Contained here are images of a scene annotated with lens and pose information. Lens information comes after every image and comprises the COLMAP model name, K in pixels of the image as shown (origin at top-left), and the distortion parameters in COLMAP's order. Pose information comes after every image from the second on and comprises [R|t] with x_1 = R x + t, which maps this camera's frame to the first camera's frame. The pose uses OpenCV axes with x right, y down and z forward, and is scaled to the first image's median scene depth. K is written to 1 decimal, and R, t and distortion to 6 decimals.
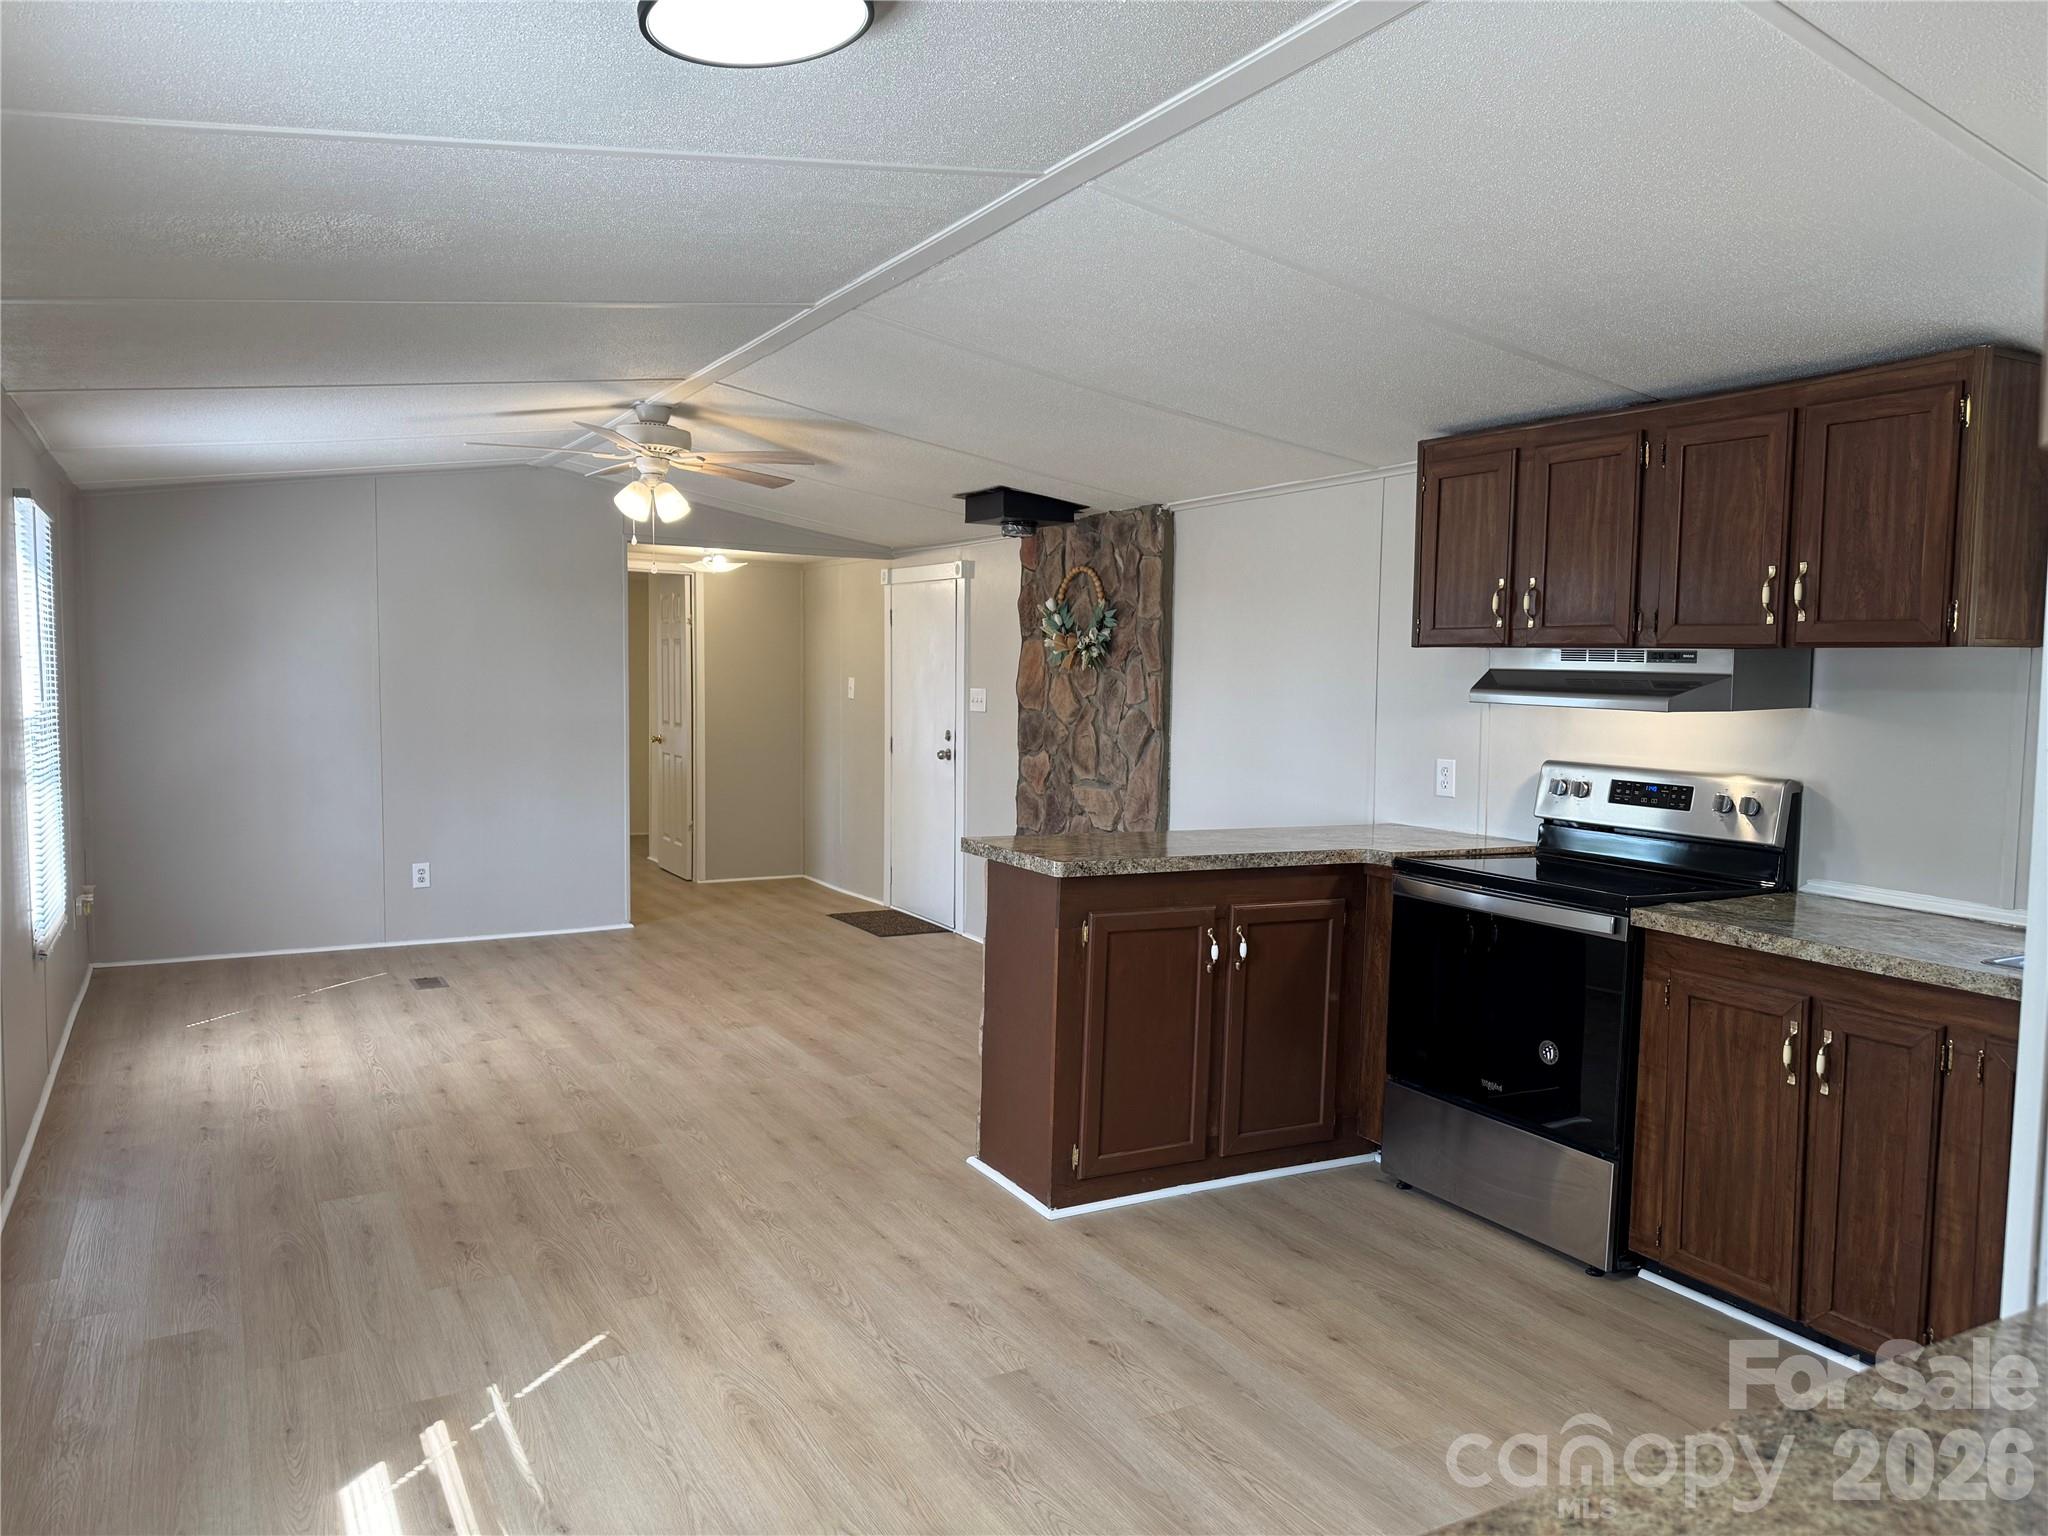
lens RADIAL K [[1401.3, 0, 1042.9], [0, 1401.3, 788.4], [0, 0, 1]] dist [0.106445, -0.174977]
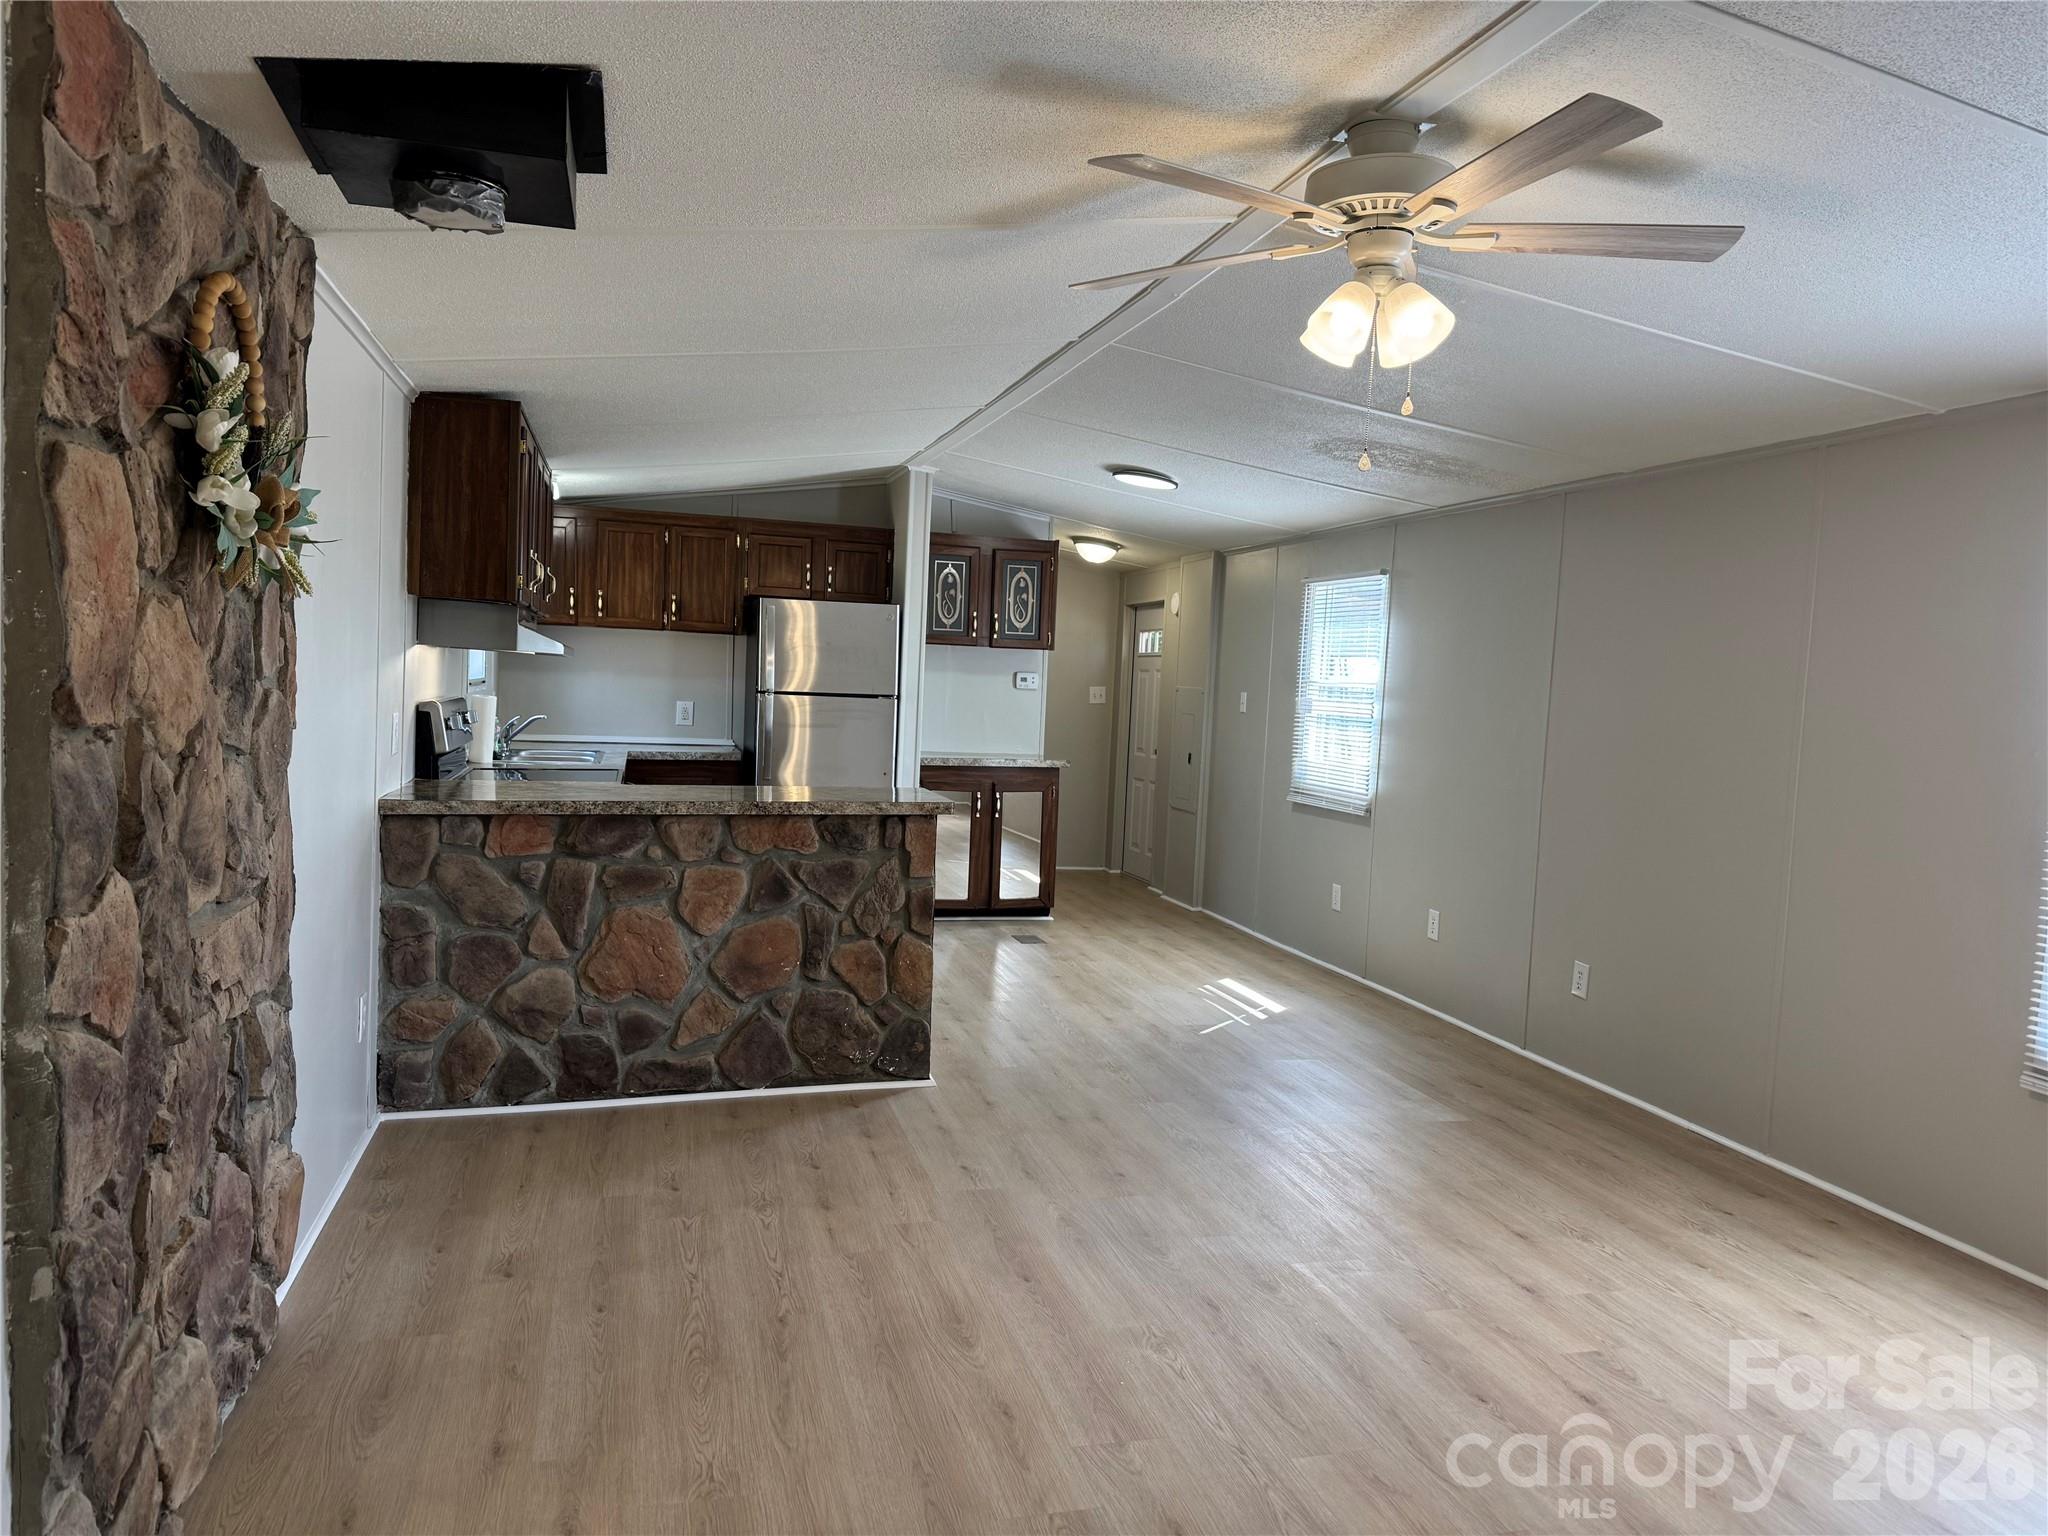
lens RADIAL K [[1421.8, 0, 1036.1], [0, 1421.8, 777.9], [0, 0, 1]] dist [0.120855, -0.187108]
pose [[-0.963530, -0.078213, 0.255914, -0.427850], [-0.038556, 0.986931, 0.156460, -0.169557], [-0.264807, 0.140887, -0.953954, 2.157003]]
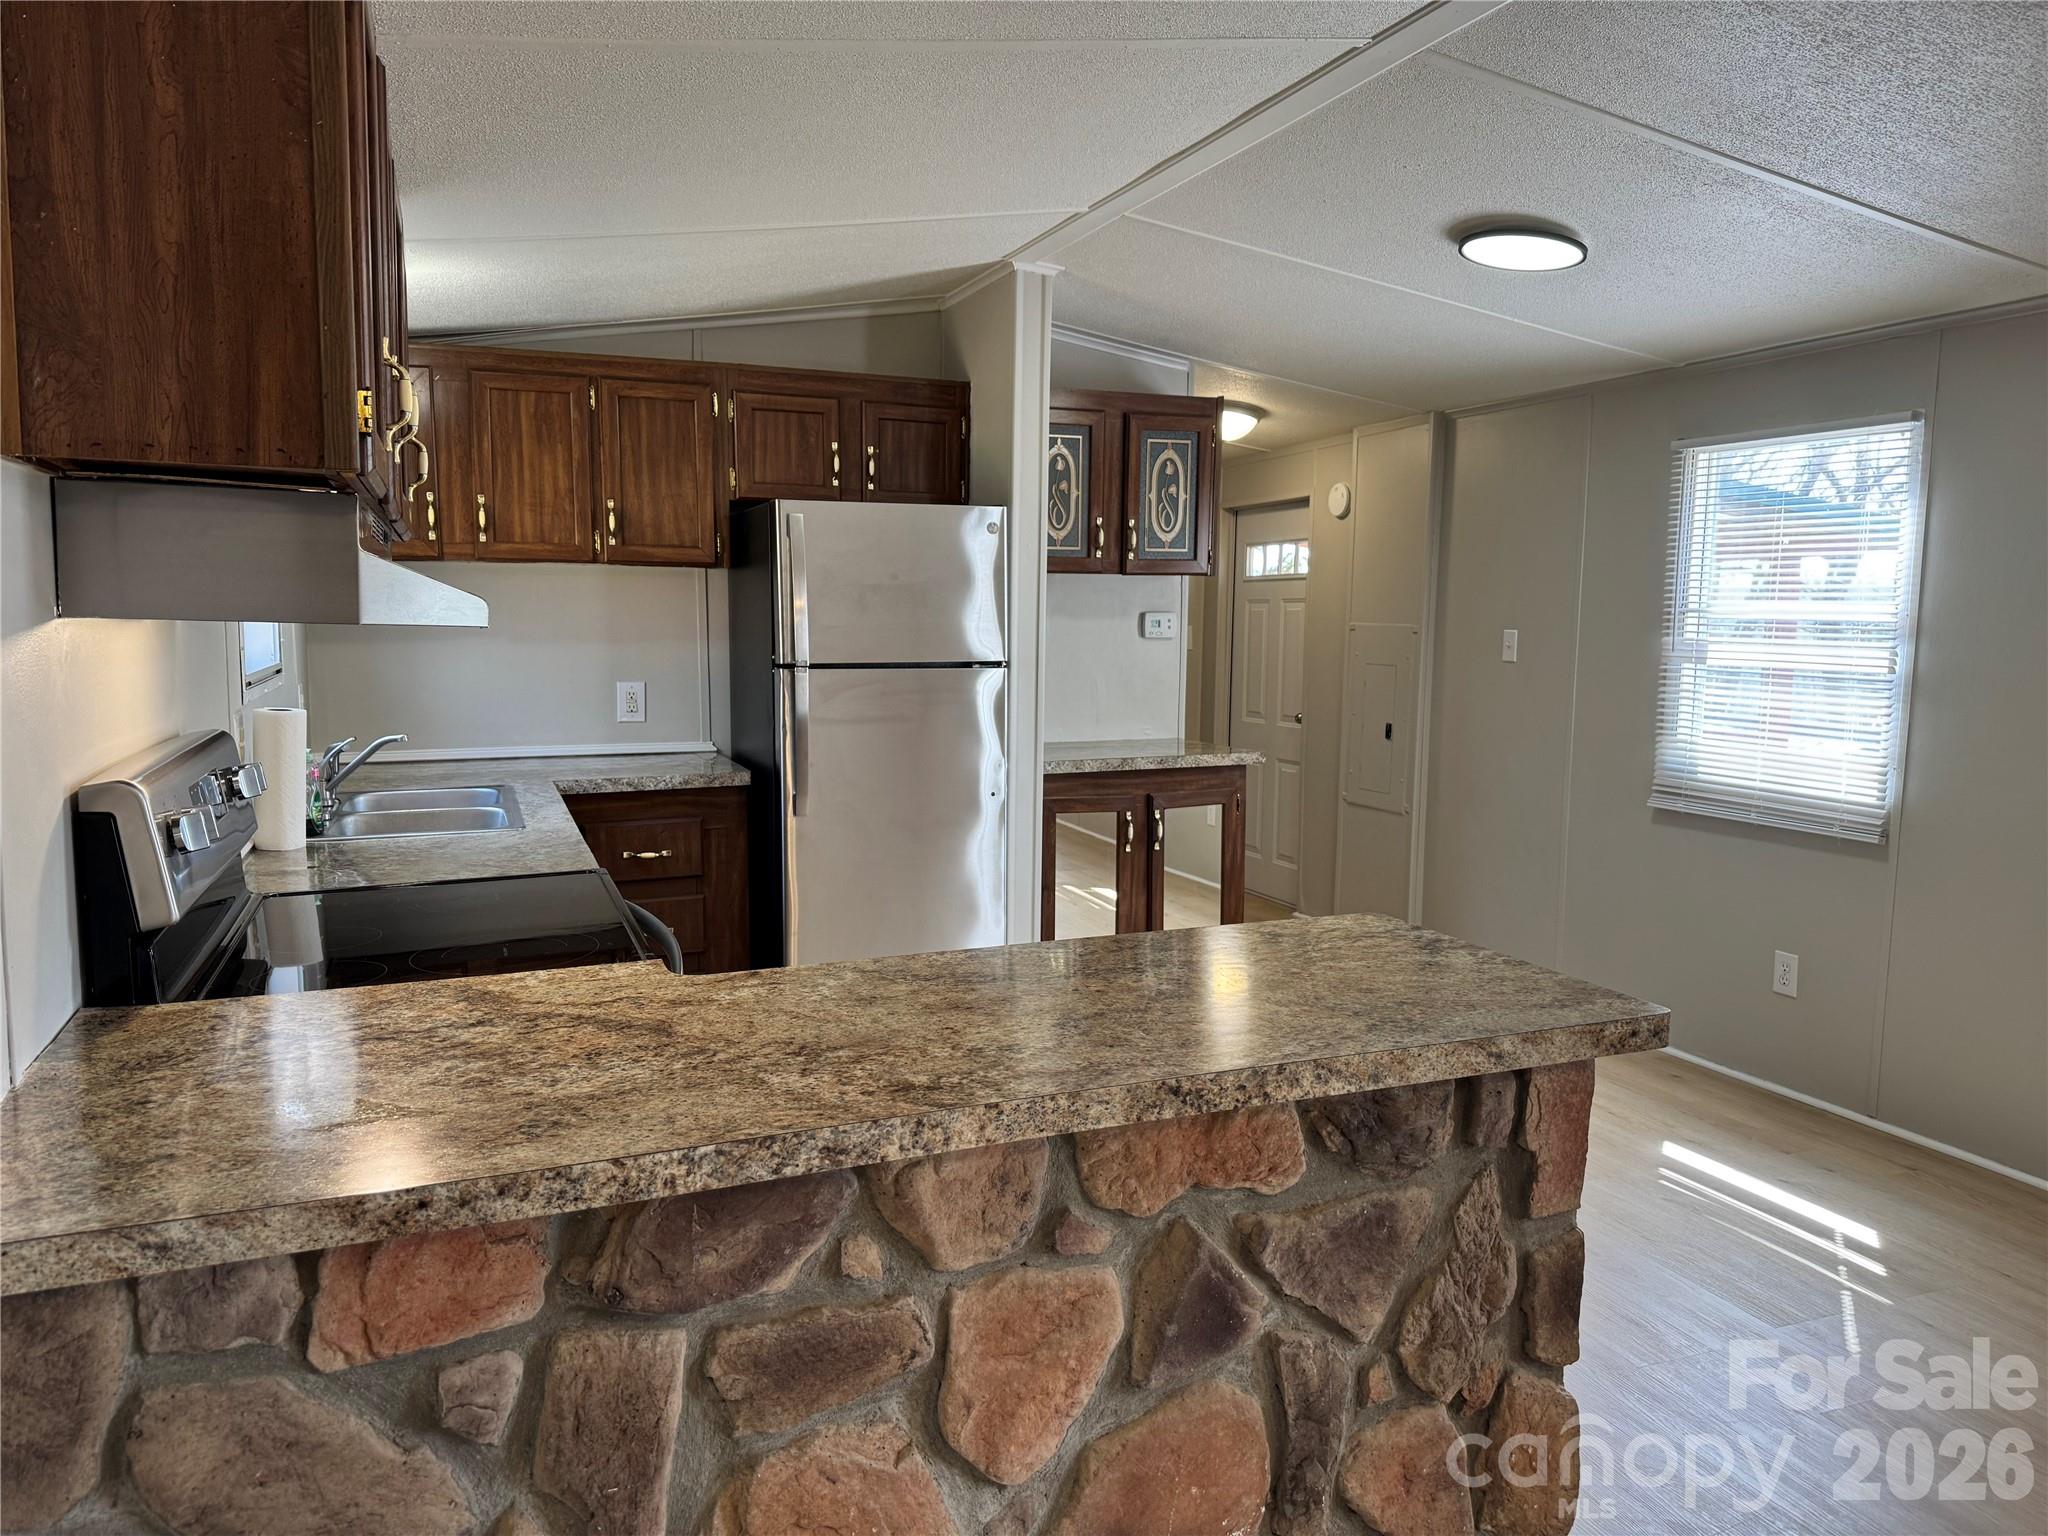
lens RADIAL K [[1431.0, 0, 1015.4], [0, 1431.0, 773.3], [0, 0, 1]] dist [0.082969, -0.094356]
pose [[-0.986393, -0.045521, 0.157978, 0.061865], [-0.013049, 0.979550, 0.200778, -0.113264], [-0.163887, 0.195984, -0.966815, 1.478328]]
